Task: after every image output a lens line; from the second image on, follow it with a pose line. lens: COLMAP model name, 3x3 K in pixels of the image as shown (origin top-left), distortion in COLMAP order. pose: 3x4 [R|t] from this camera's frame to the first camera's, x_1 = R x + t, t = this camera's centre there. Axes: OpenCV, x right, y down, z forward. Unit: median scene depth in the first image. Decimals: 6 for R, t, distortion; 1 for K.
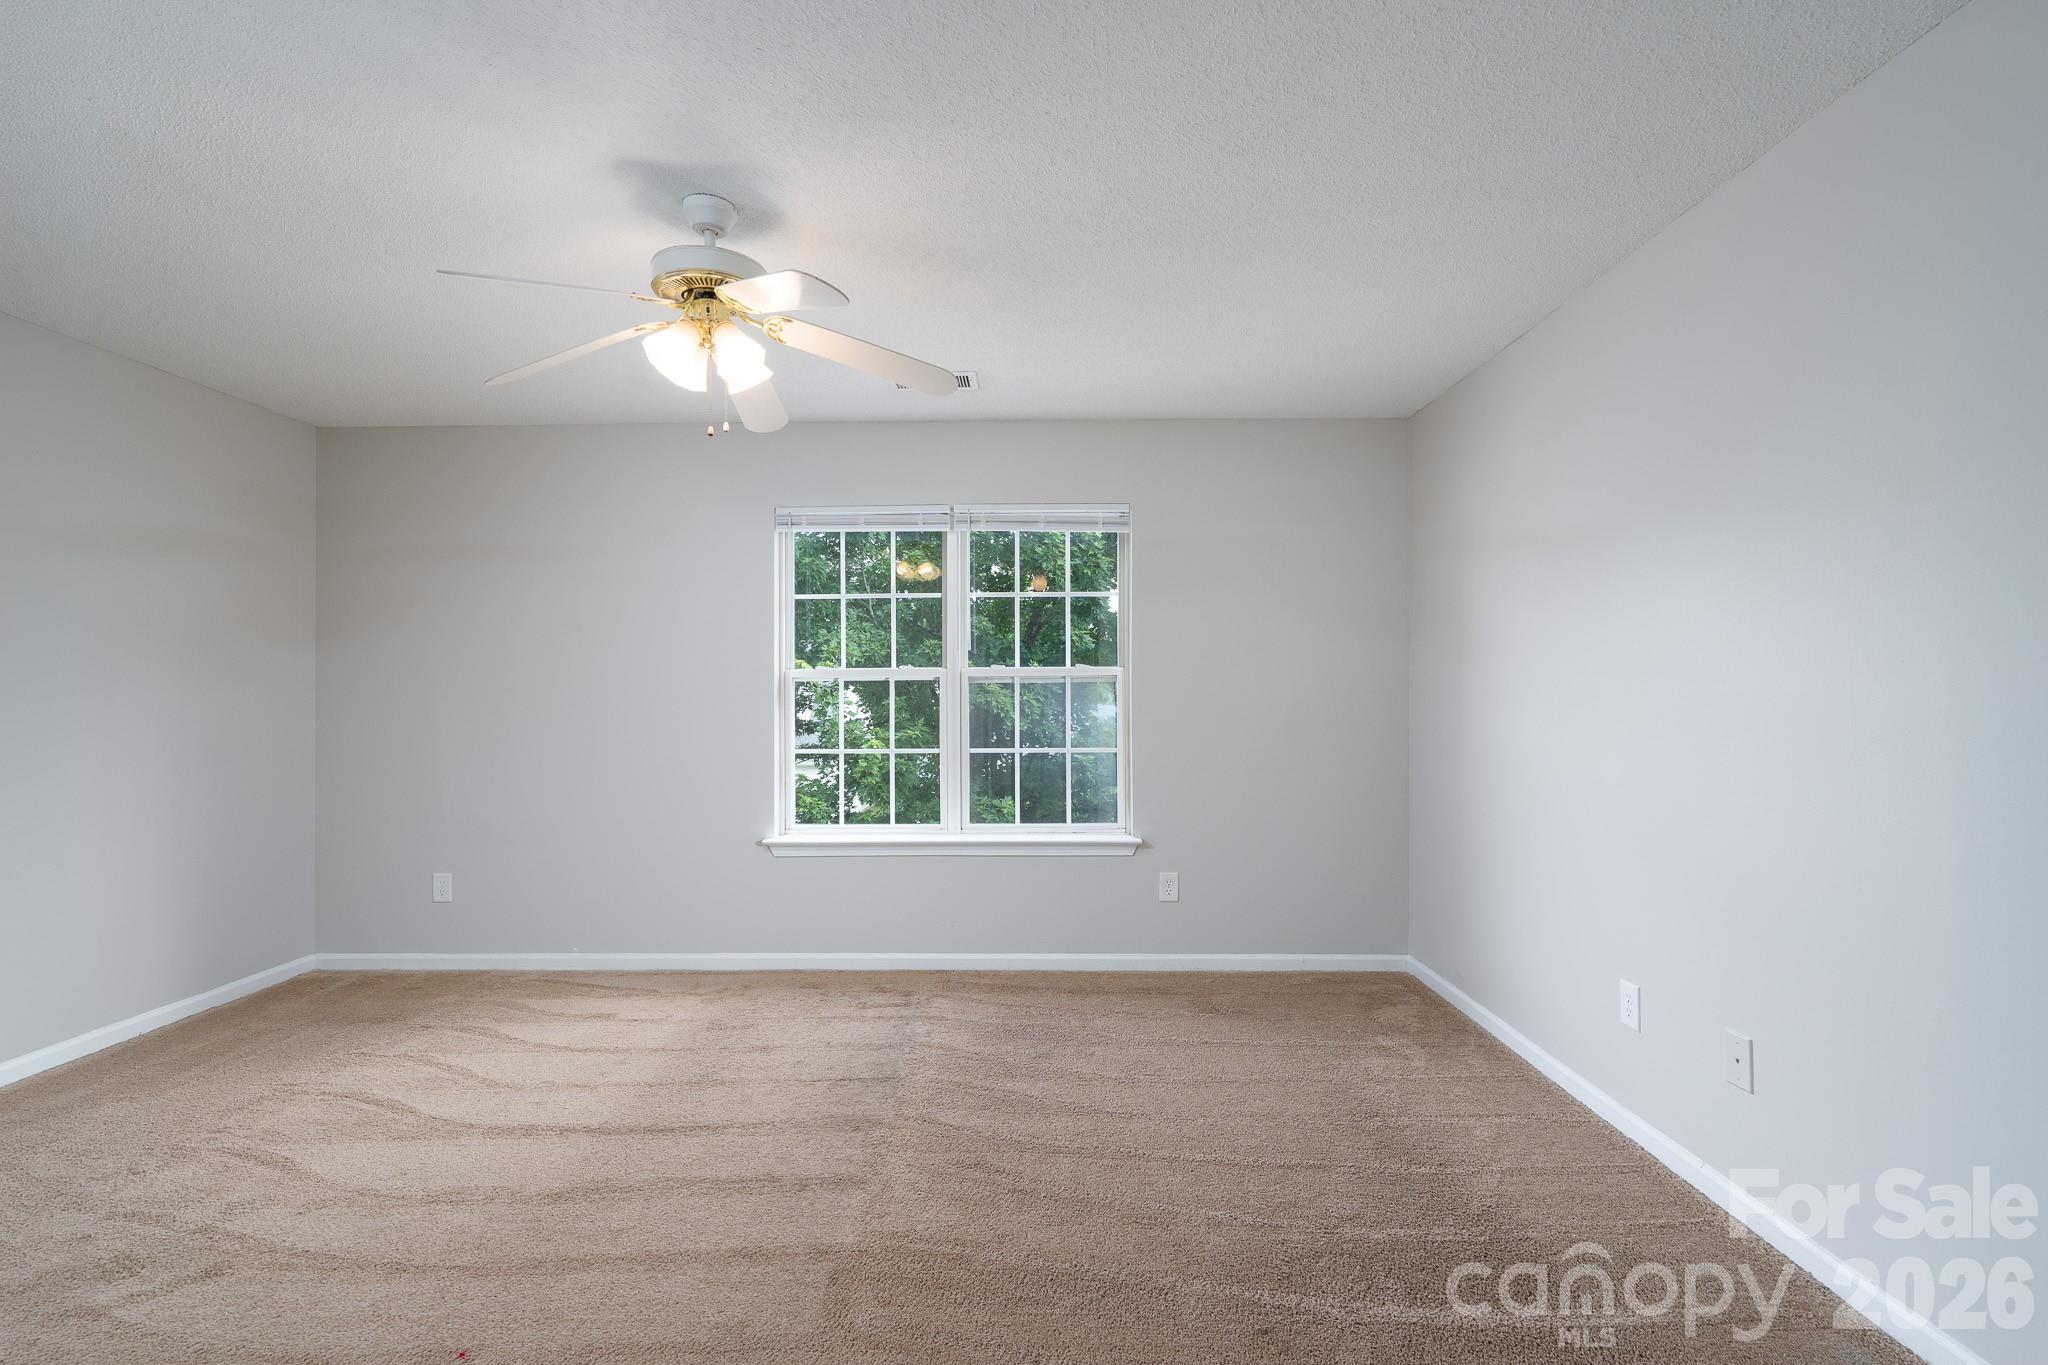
lens RADIAL K [[941.5, 0, 994.5], [0, 941.5, 713.4], [0, 0, 1]] dist [0.002034, 0.000579]
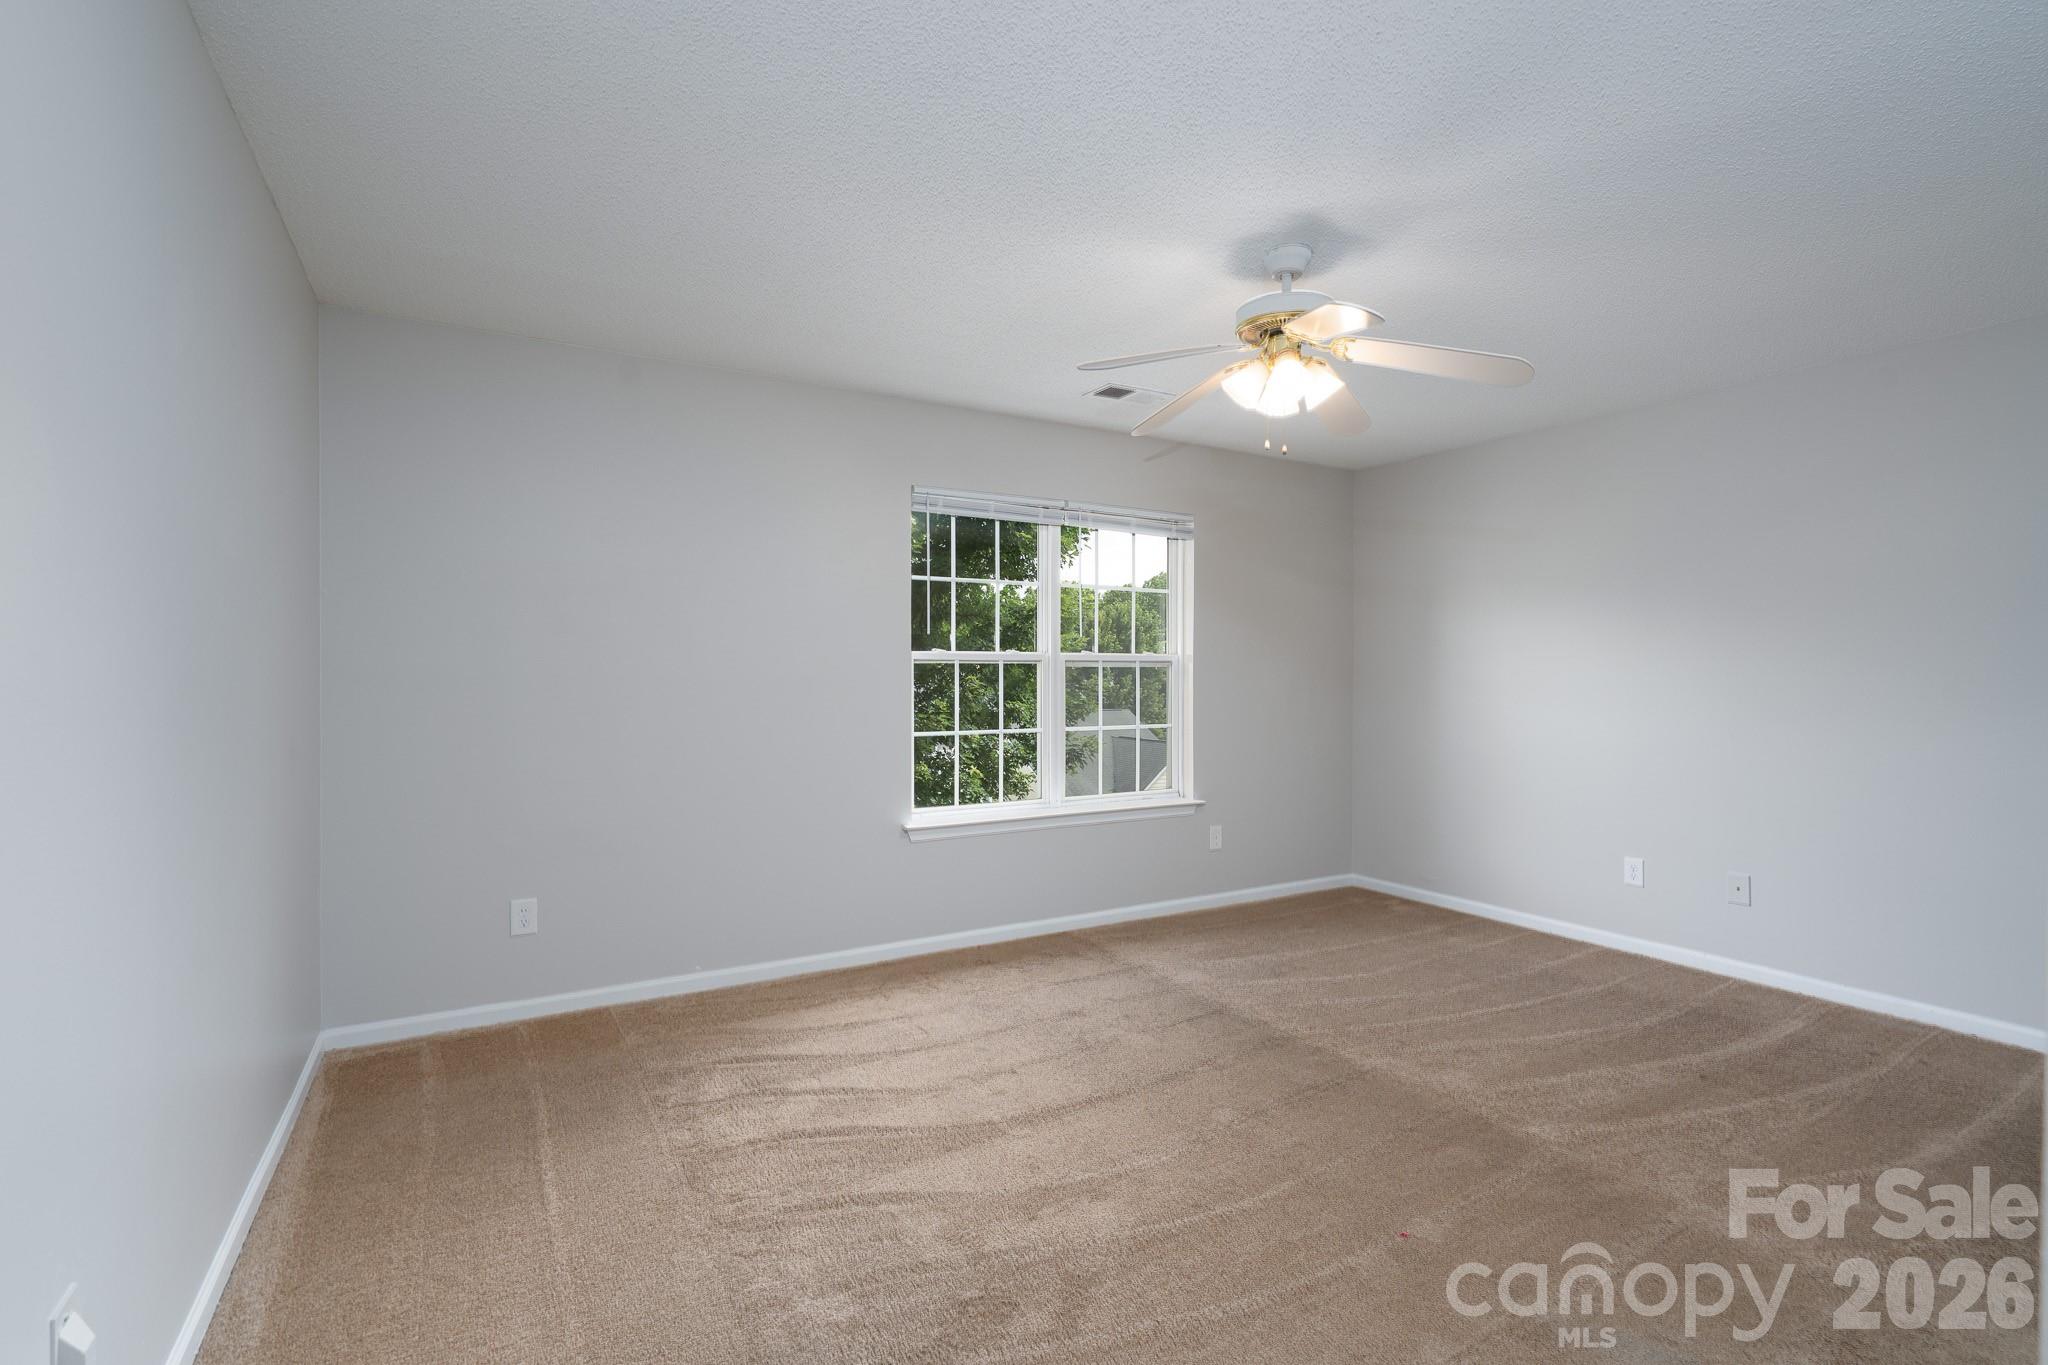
lens RADIAL K [[946.9, 0, 1029.1], [0, 946.9, 711.0], [0, 0, 1]] dist [-0.005031, -0.000302]
pose [[0.855719, -0.016321, 0.517184, -0.711594], [0.005845, 0.999744, 0.021879, -0.005928], [-0.517408, -0.015699, 0.855595, 0.104729]]
